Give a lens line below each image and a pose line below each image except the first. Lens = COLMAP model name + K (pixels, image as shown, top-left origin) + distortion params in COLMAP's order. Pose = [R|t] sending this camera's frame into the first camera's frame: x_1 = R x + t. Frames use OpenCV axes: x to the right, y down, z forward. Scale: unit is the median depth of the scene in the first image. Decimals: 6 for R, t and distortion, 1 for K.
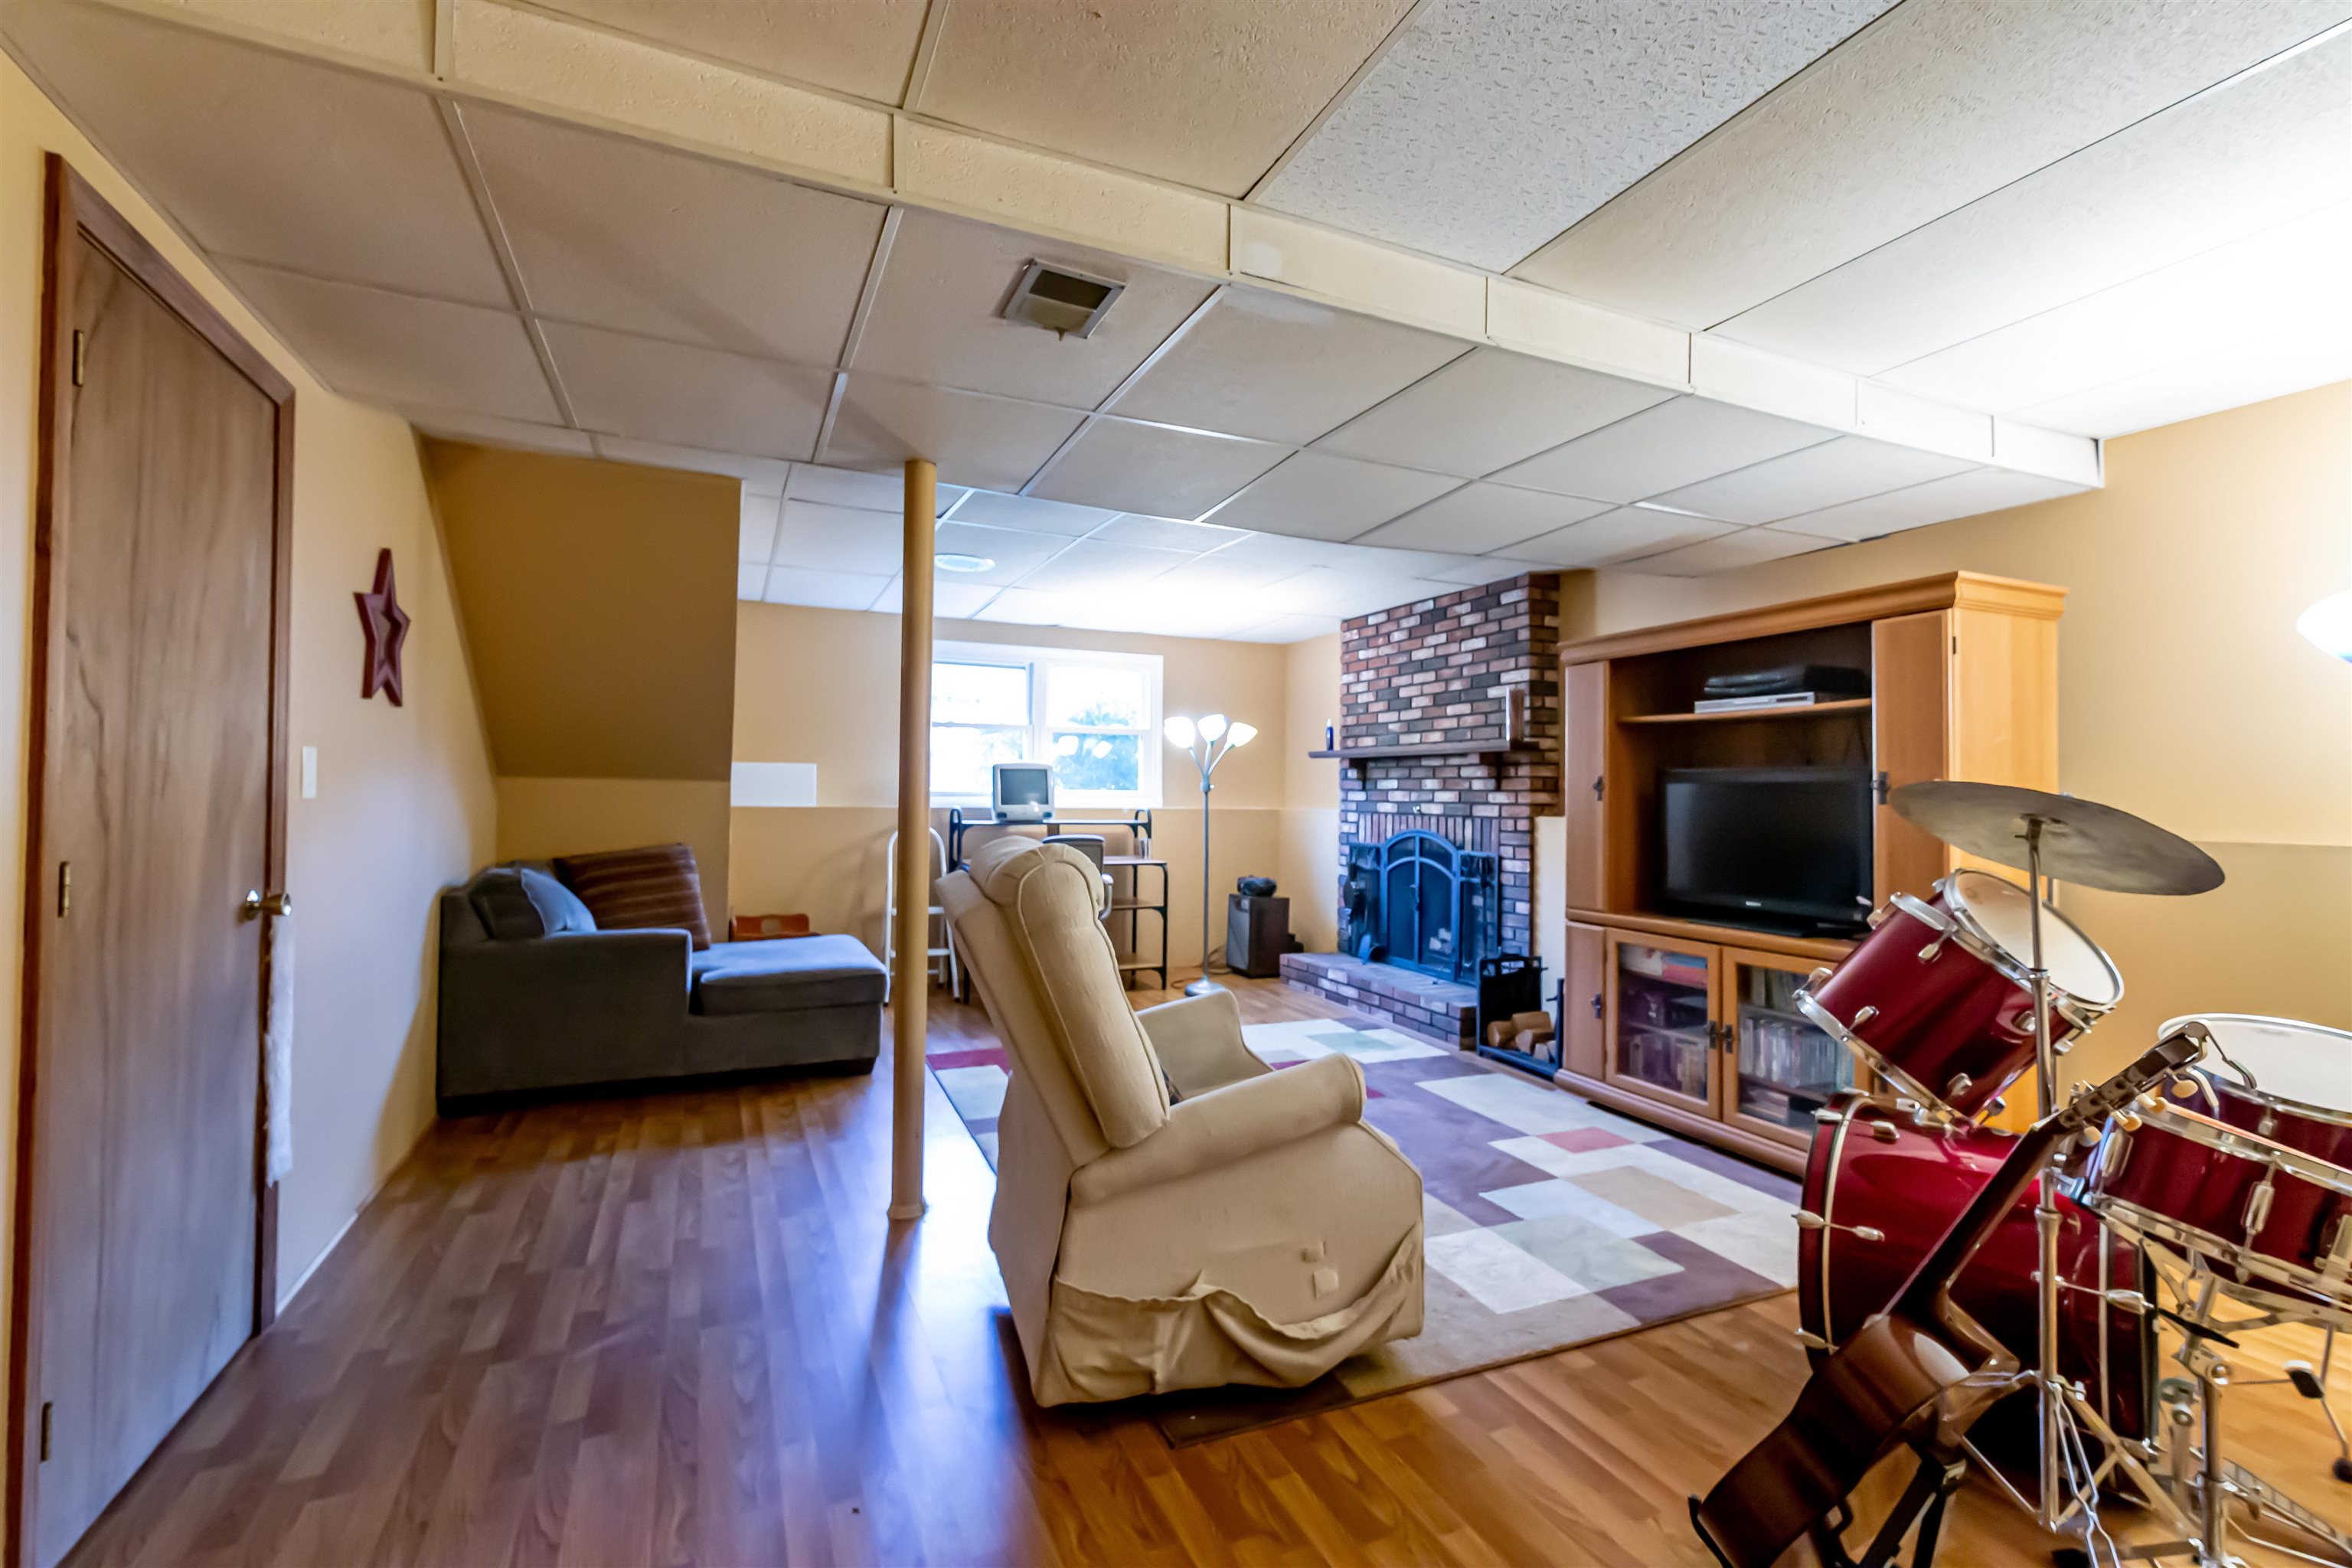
lens RADIAL K [[1077.0, 0, 1180.9], [0, 1077.0, 776.1], [0, 0, 1]] dist [-0.002077, -0.000252]
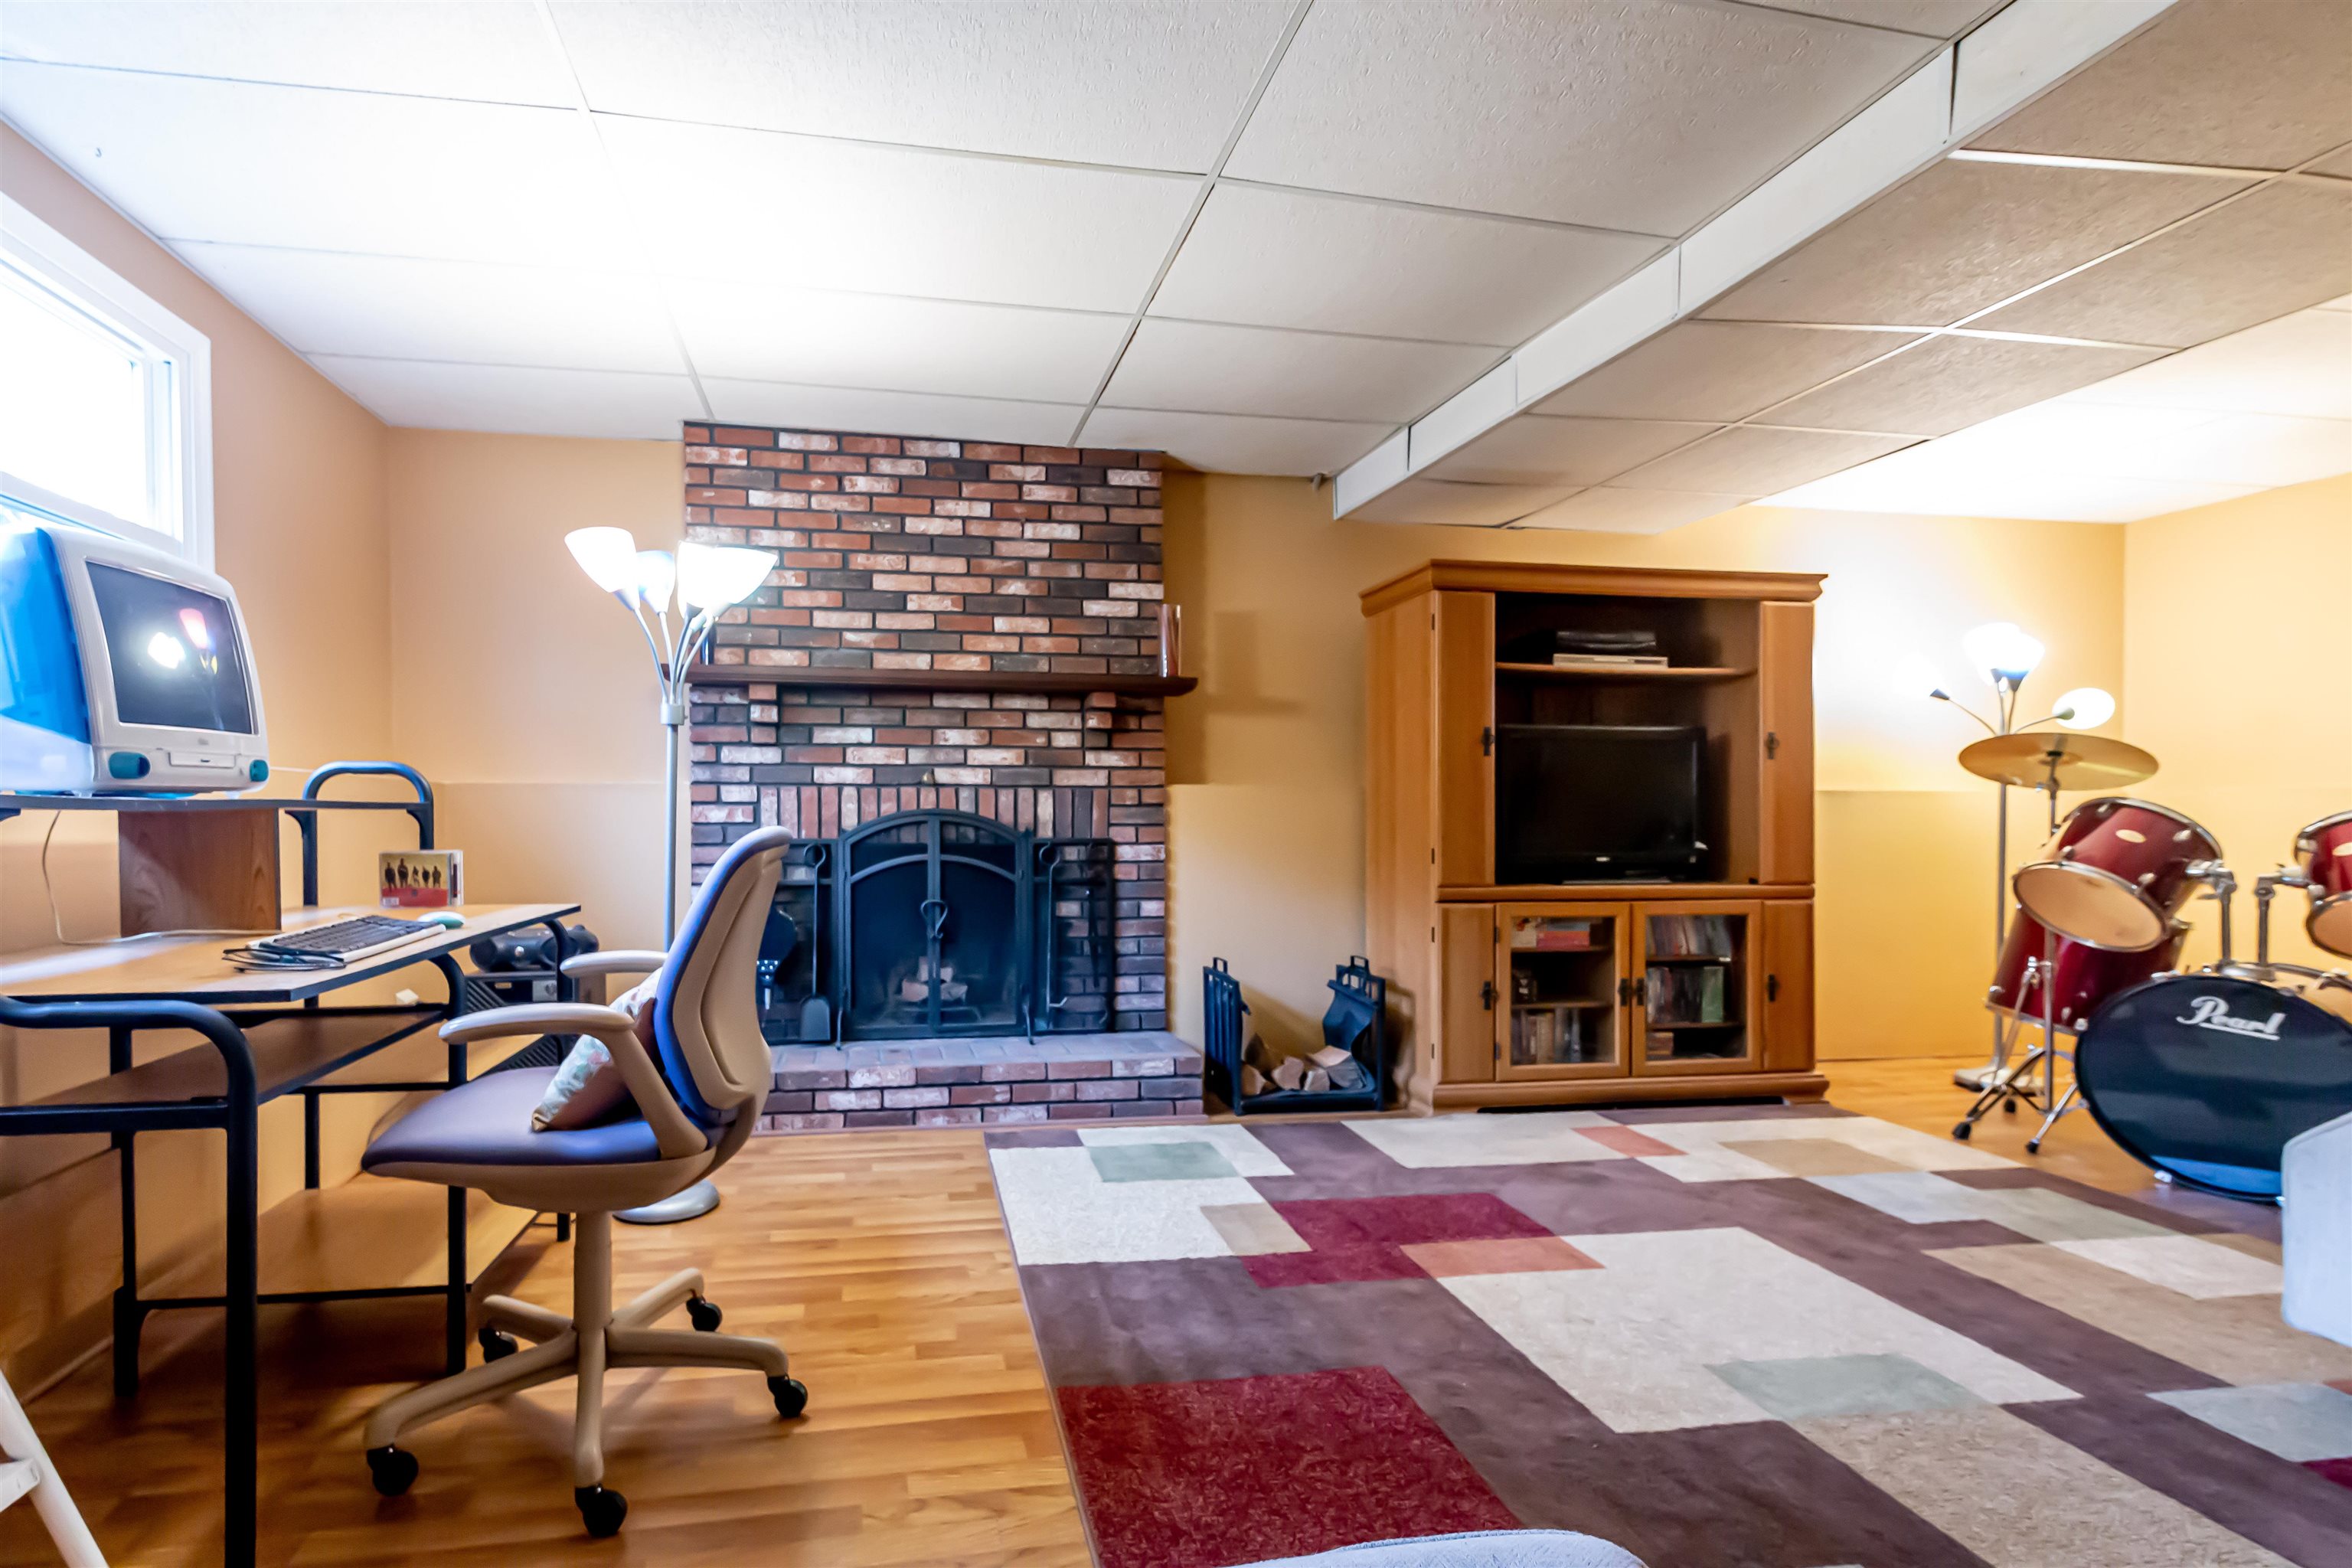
lens RADIAL K [[1048.1, 0, 1053.8], [0, 1048.1, 826.9], [0, 0, 1]] dist [-0.004017, -0.000655]
pose [[0.245969, -0.023756, 0.968987, -0.362295], [-0.013021, 0.999528, 0.027810, 0.043684], [-0.969190, -0.019458, 0.245544, 0.819705]]
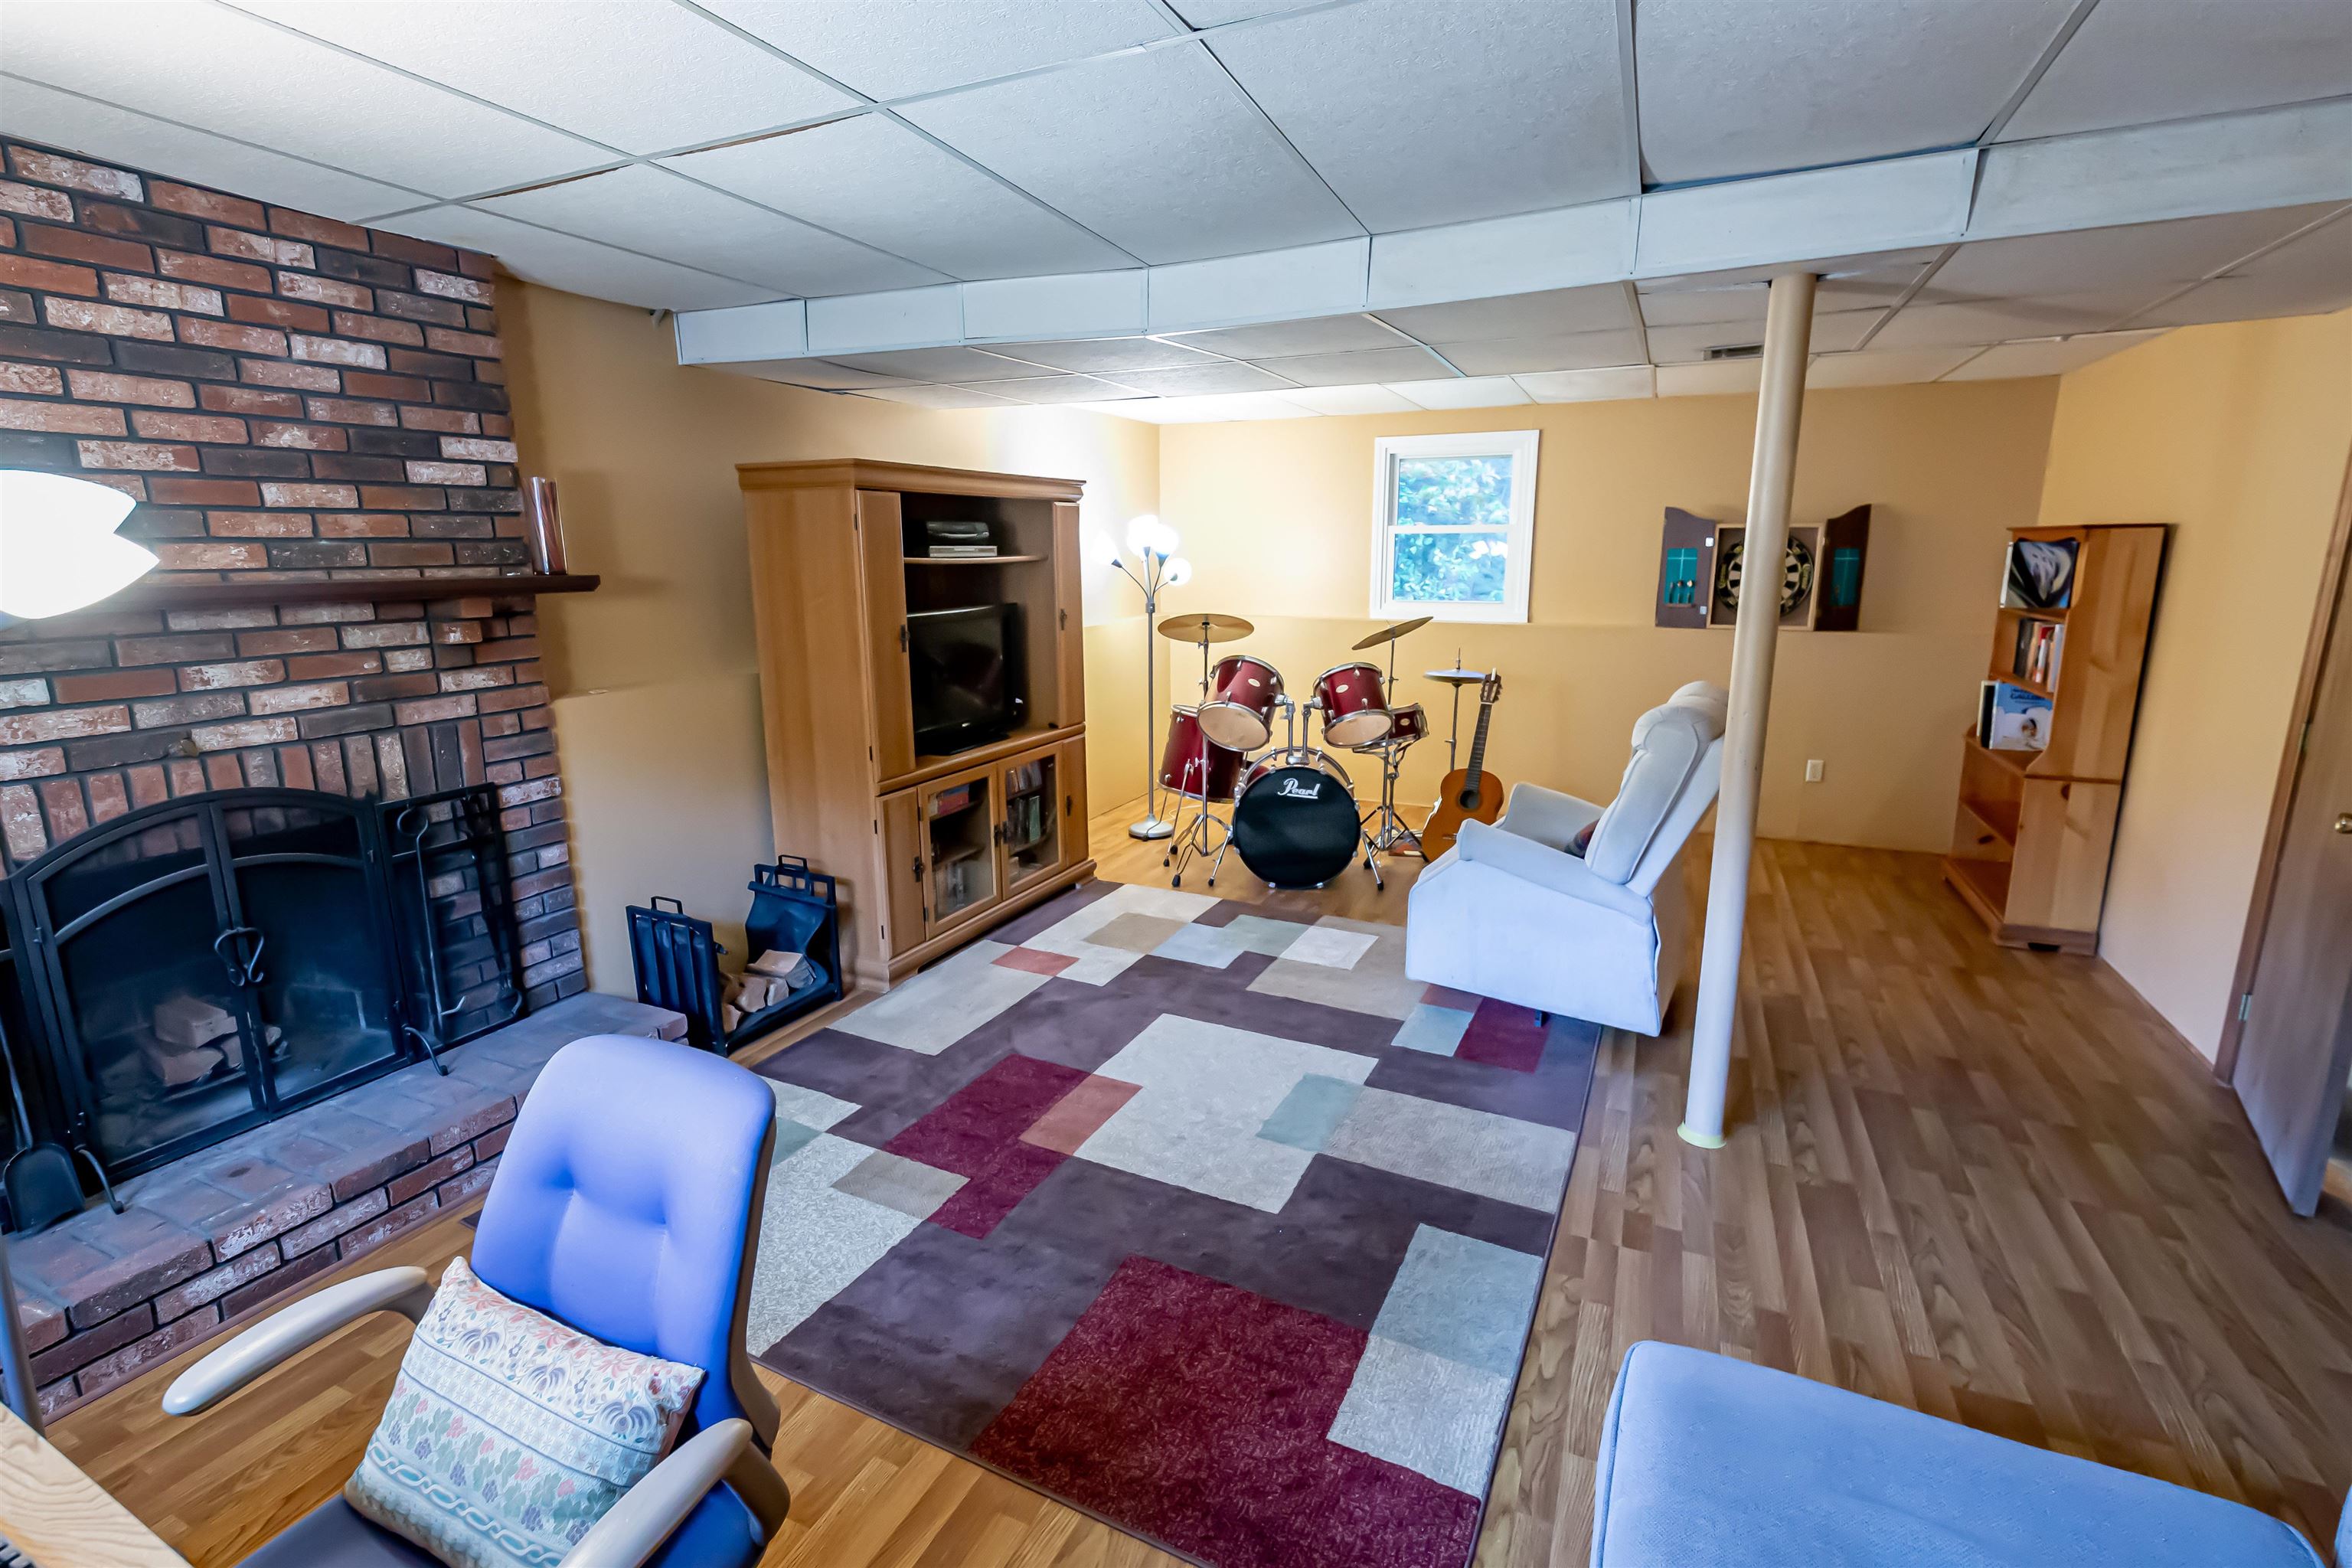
lens RADIAL K [[1043.6, 0, 1176.3], [0, 1043.6, 766.7], [0, 0, 1]] dist [-0.003167, -0.000626]
pose [[-0.656097, -0.164655, 0.736495, -0.304671], [-0.019851, 0.979336, 0.201262, -0.046050], [-0.754415, 0.117428, -0.645808, 1.019772]]
